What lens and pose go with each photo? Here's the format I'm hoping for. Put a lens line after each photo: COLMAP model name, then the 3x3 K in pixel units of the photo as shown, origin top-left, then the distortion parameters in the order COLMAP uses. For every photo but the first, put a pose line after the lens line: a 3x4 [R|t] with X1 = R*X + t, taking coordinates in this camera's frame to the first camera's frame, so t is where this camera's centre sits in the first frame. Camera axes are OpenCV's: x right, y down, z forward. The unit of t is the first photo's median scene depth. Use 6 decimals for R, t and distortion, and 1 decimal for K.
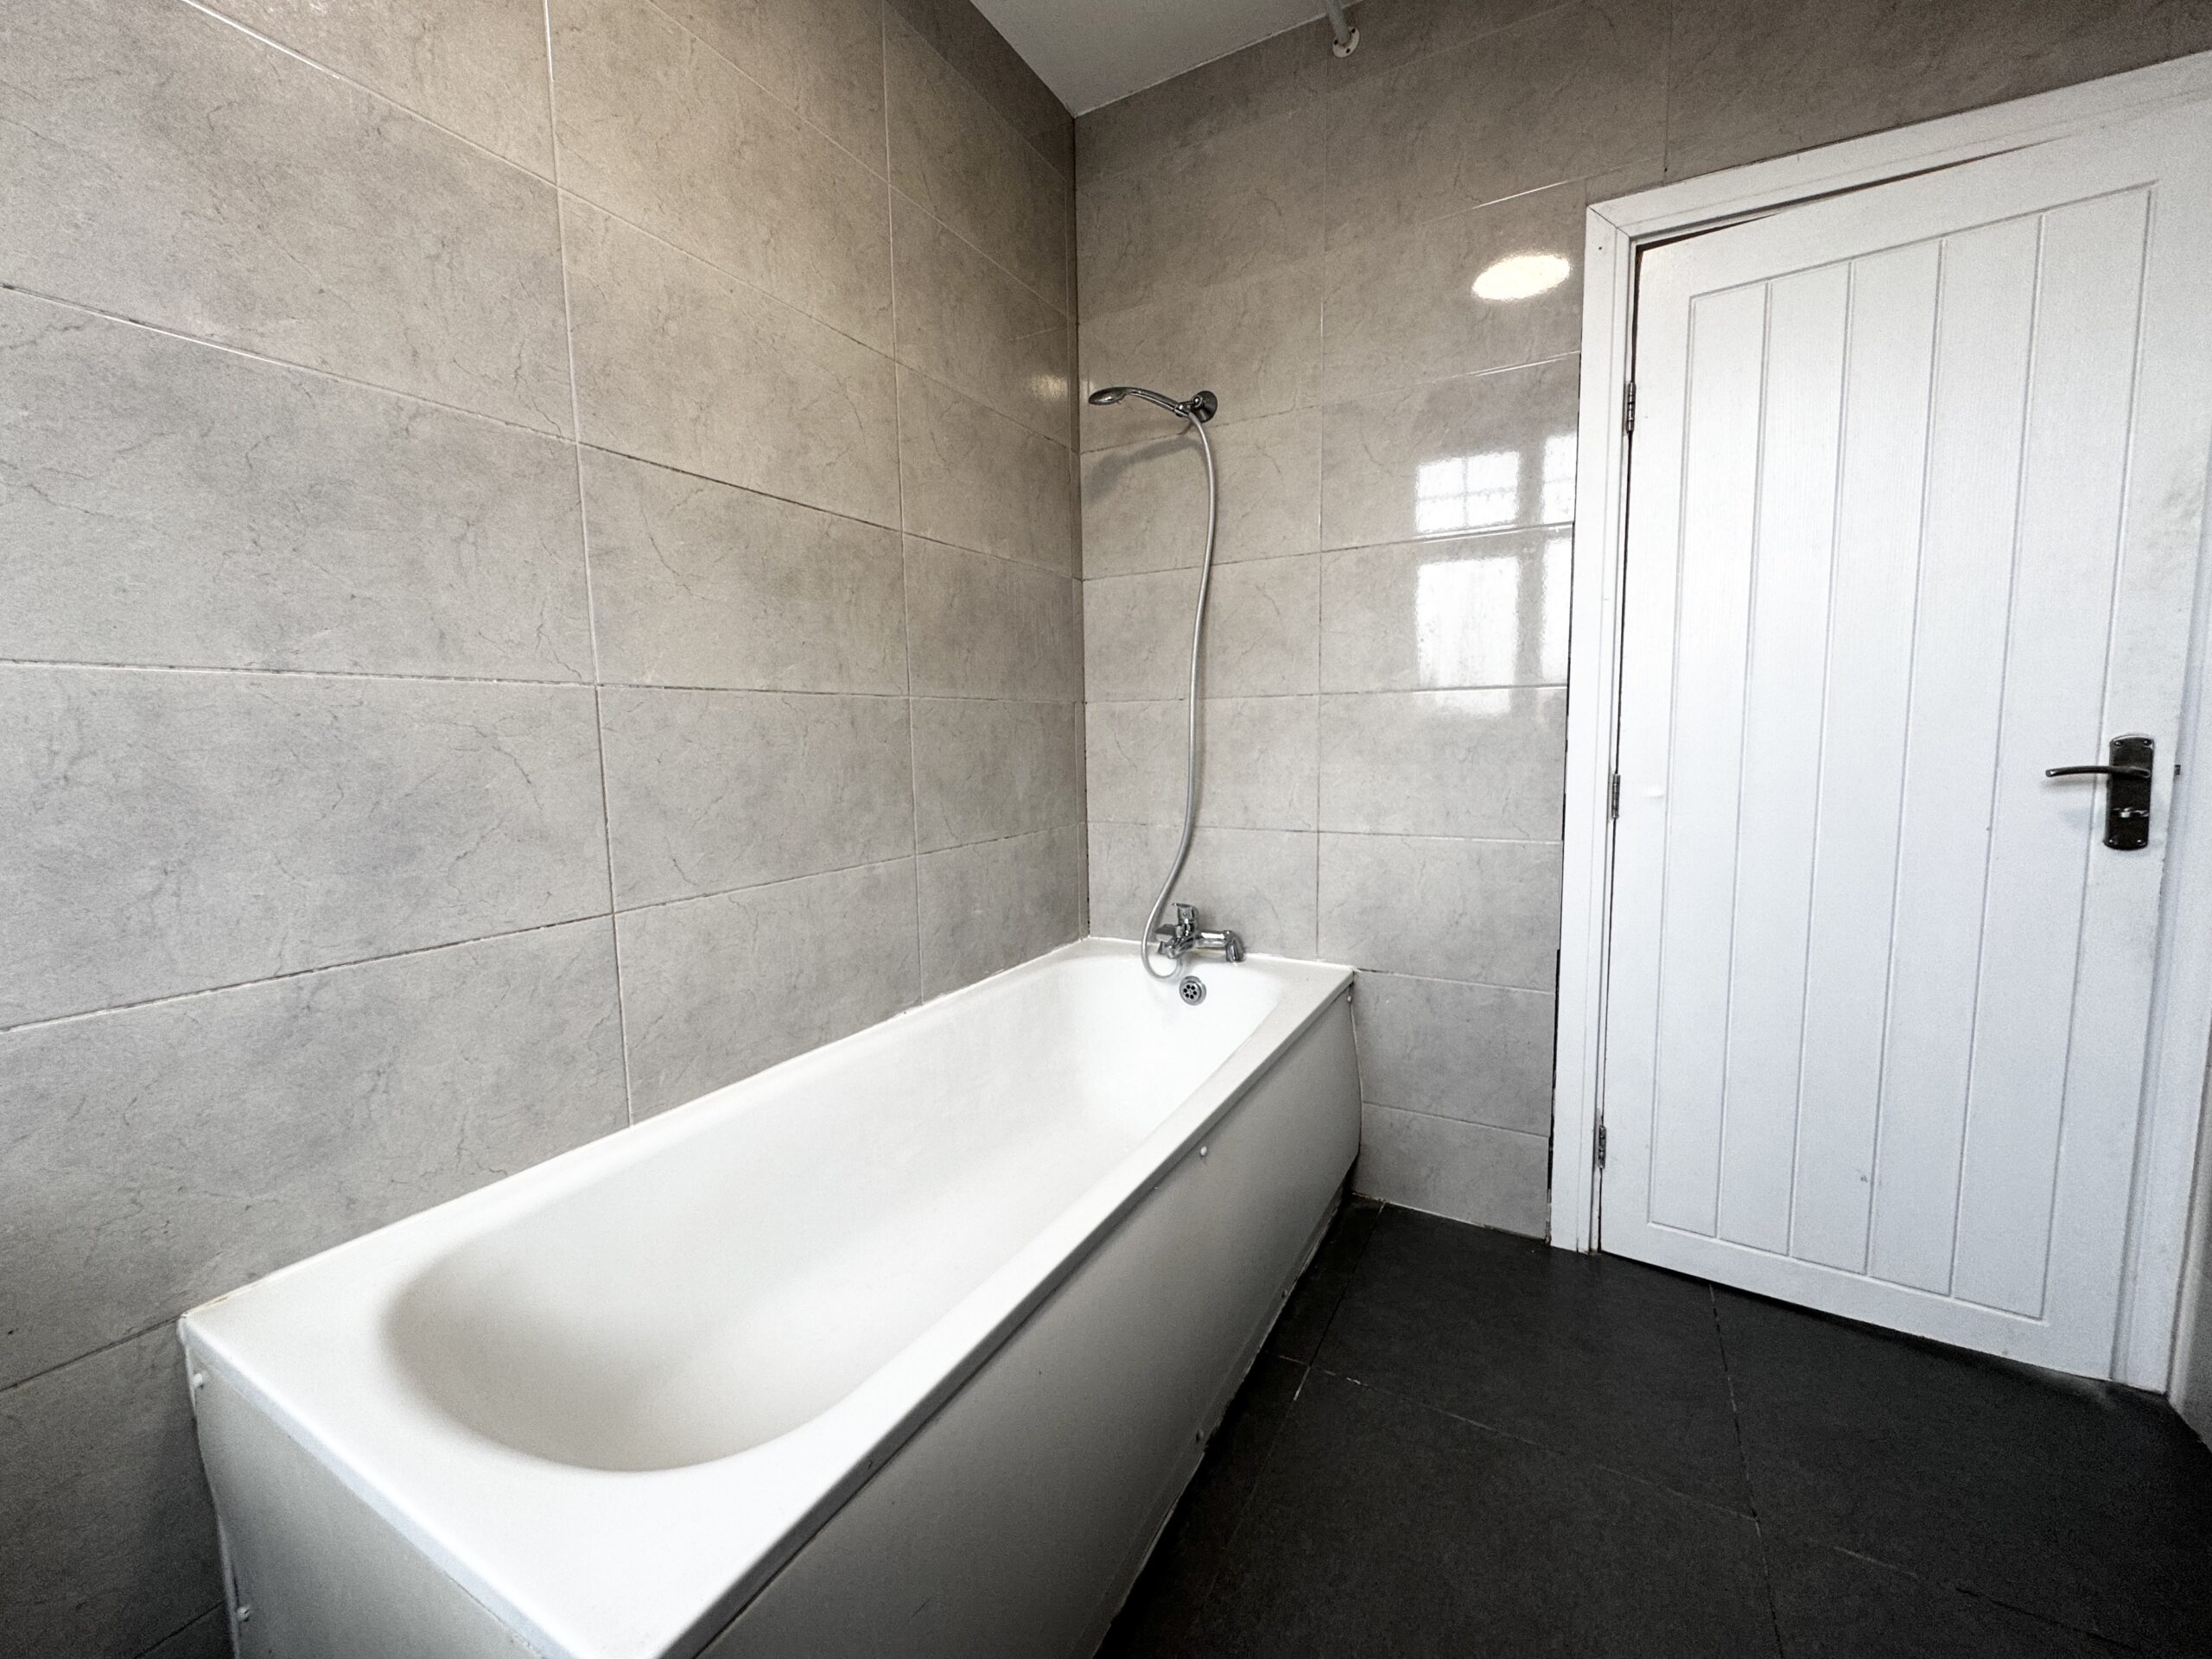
lens RADIAL K [[881.0, 0, 1109.8], [0, 881.0, 823.1], [0, 0, 1]] dist [-0.001570, -0.001088]
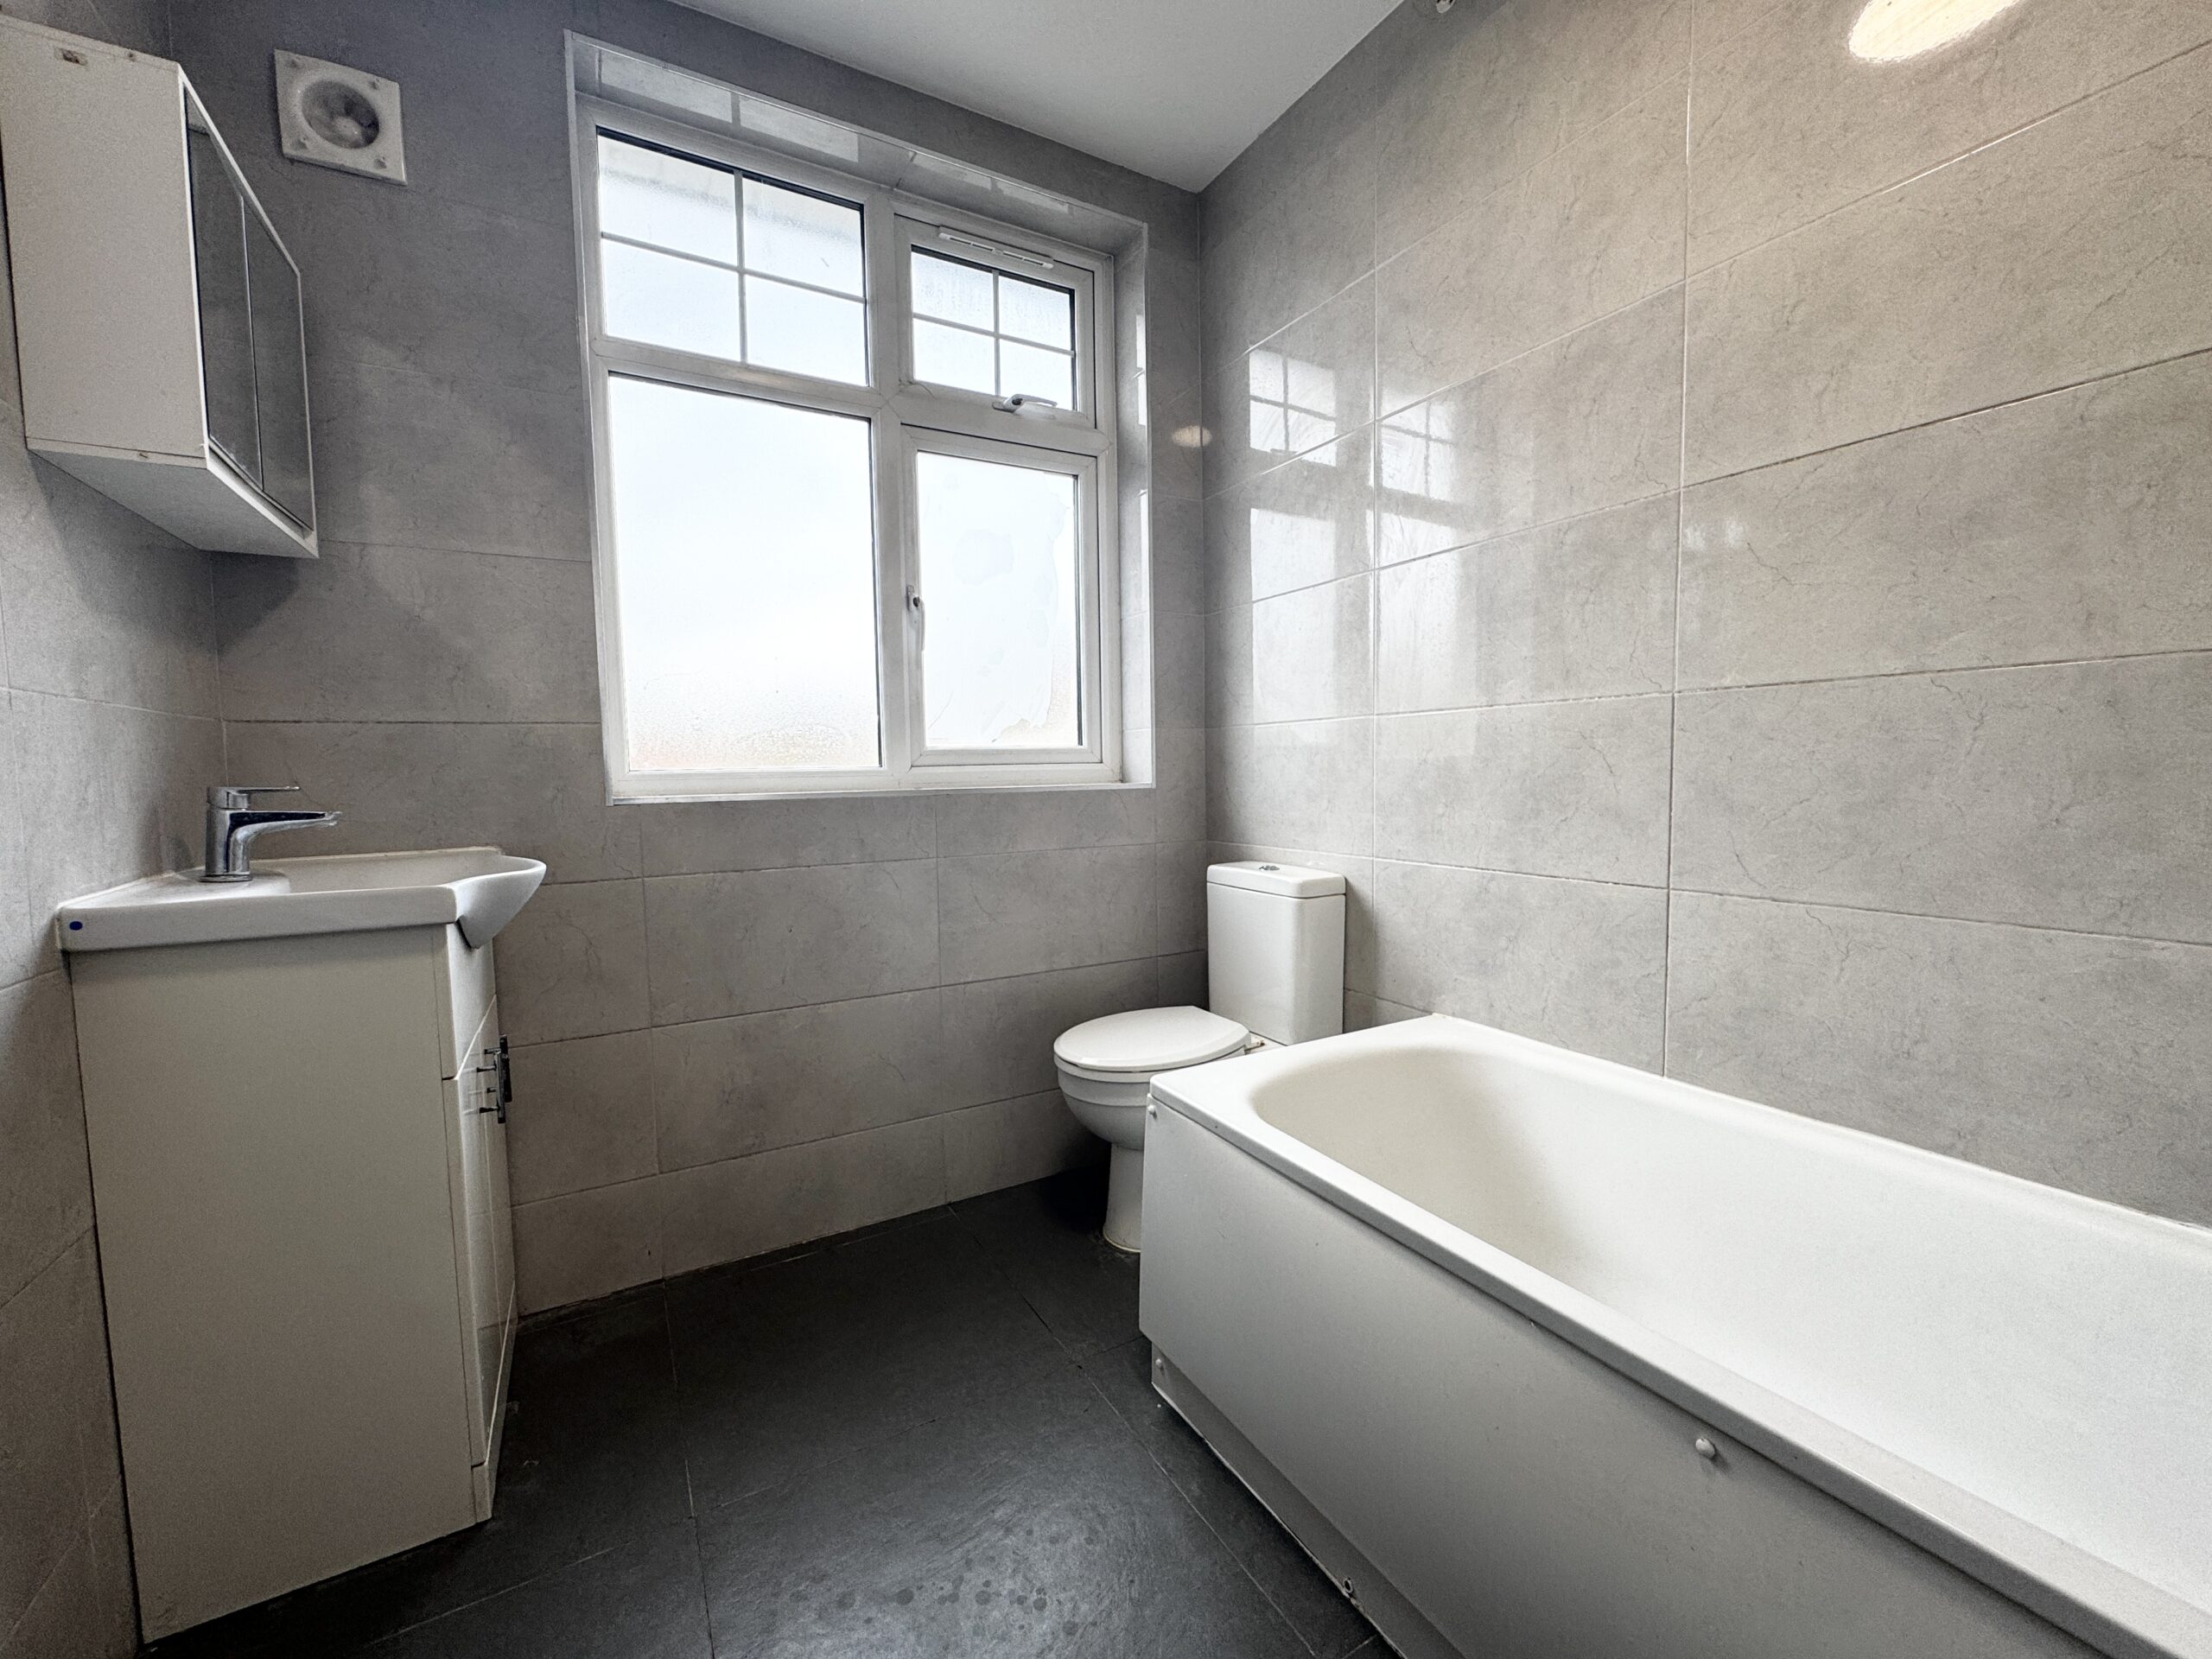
lens RADIAL K [[881.0, 0, 1108.0], [0, 881.0, 825.2], [0, 0, 1]] dist [-0.001570, -0.001088]
pose [[-0.513651, 0.080615, -0.854204, 0.794178], [-0.063152, 0.989324, 0.131341, -0.085646], [0.855672, 0.121408, -0.503076, 0.934972]]
